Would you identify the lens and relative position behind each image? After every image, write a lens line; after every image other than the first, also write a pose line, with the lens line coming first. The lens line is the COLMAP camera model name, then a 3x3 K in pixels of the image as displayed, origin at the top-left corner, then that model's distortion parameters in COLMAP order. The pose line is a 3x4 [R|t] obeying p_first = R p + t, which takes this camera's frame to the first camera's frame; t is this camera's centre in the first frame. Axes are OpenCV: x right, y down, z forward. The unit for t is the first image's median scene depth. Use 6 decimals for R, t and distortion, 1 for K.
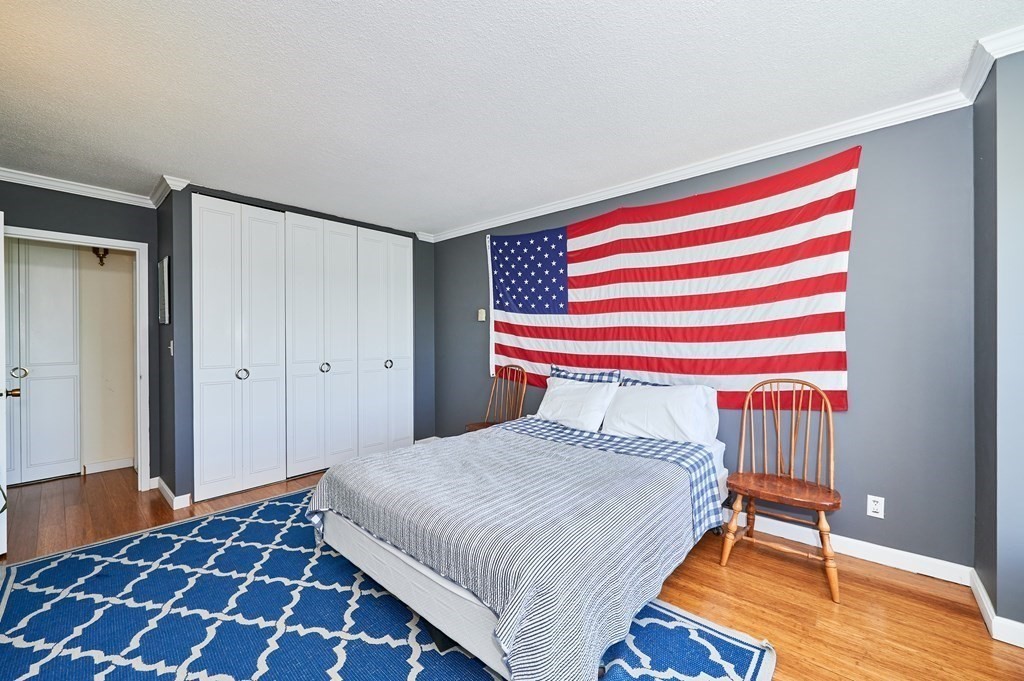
lens RADIAL K [[405.5, 0, 508.7], [0, 405.5, 338.7], [0, 0, 1]] dist [0.000243, -0.000031]
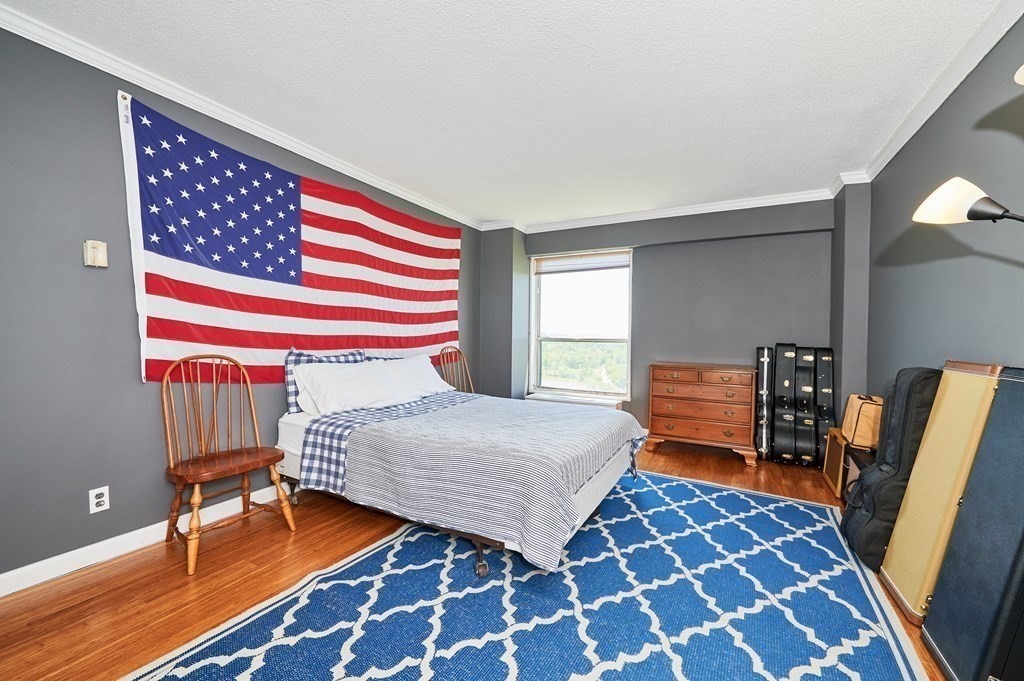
lens RADIAL K [[405.5, 0, 508.7], [0, 405.5, 338.7], [0, 0, 1]] dist [0.000243, -0.000031]
pose [[-0.224554, -0.010687, 0.974403, -0.733857], [-0.014369, 0.999867, 0.007655, 0.032712], [-0.974356, -0.012282, -0.224678, 0.768948]]
